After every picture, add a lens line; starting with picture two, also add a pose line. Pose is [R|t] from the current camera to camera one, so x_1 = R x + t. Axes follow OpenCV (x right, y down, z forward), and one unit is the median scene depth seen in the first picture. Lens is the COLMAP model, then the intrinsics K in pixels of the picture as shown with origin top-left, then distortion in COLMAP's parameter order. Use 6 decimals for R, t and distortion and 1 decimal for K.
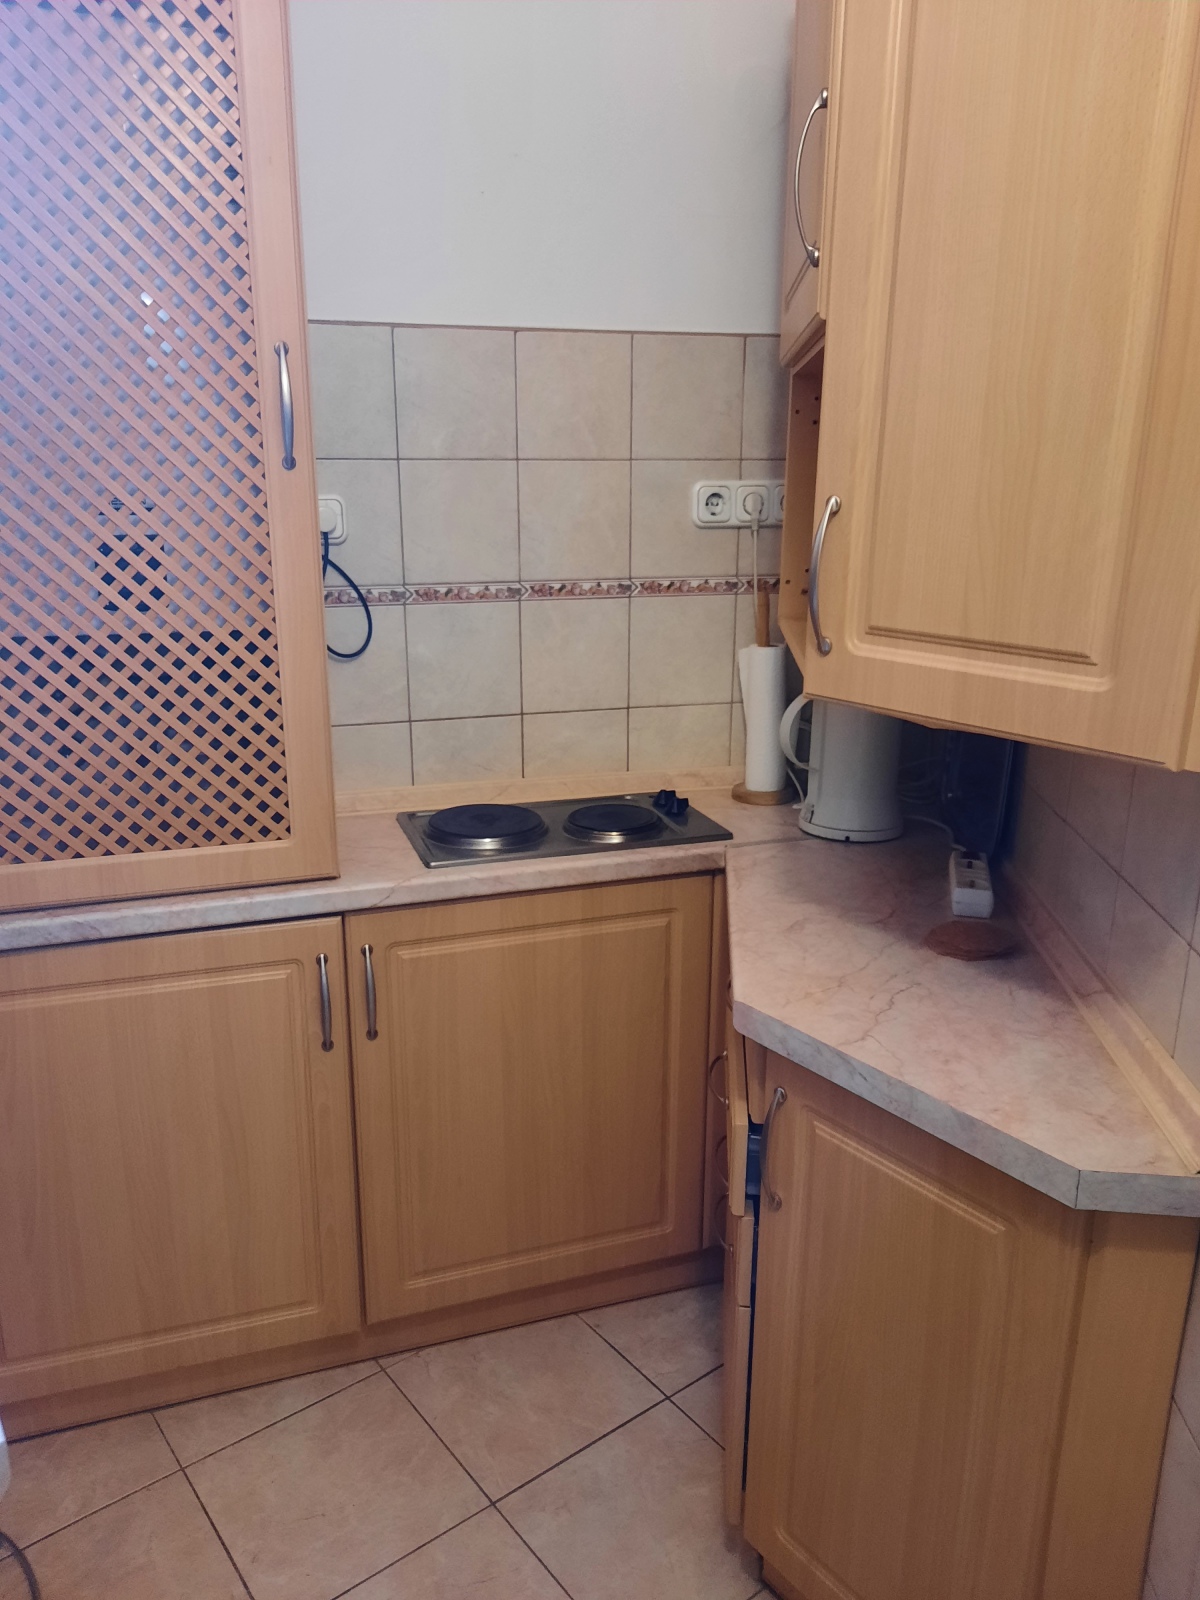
lens RADIAL K [[1158.4, 0, 598.3], [0, 1158.4, 806.7], [0, 0, 1]] dist [0.045962, -0.001564]
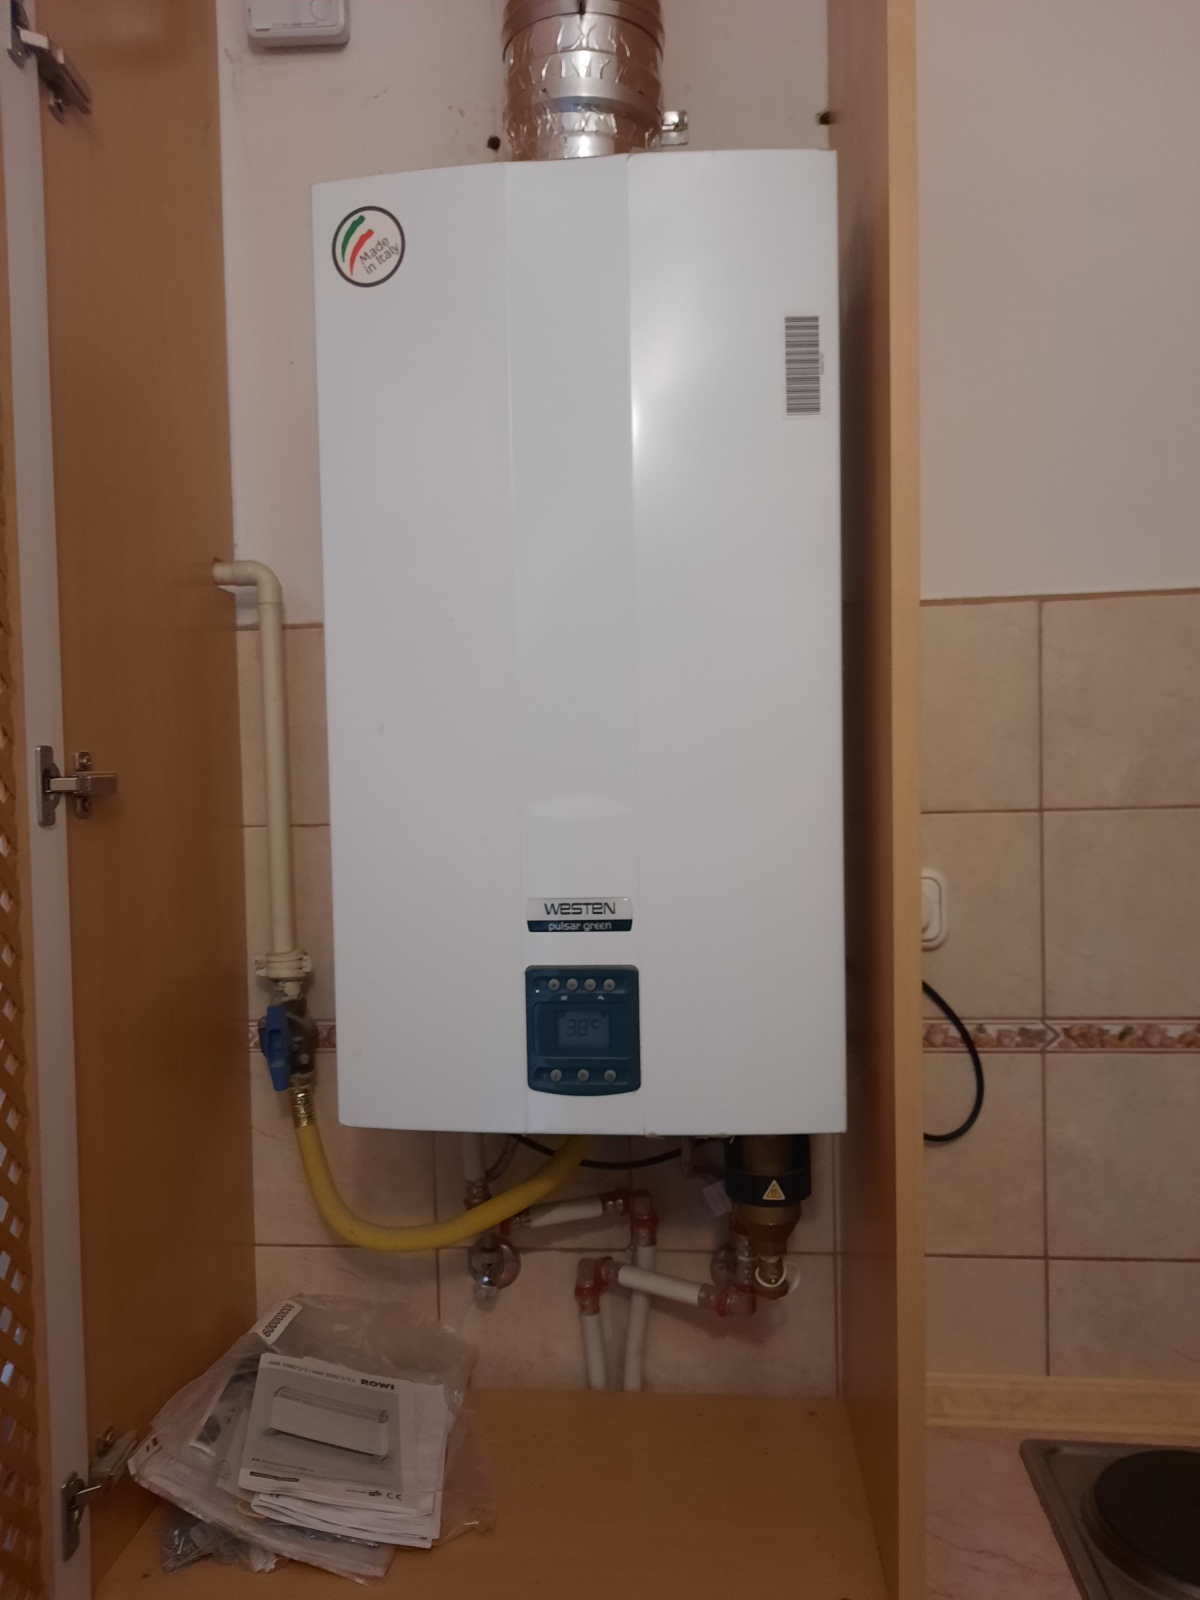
lens RADIAL K [[1158.4, 0, 600.2], [0, 1158.4, 798.0], [0, 0, 1]] dist [0.045962, -0.001564]
pose [[0.905011, 0.000362, -0.425388, -0.119675], [-0.097434, 0.973591, -0.206462, -0.156081], [0.414080, 0.228298, 0.881146, 0.376178]]
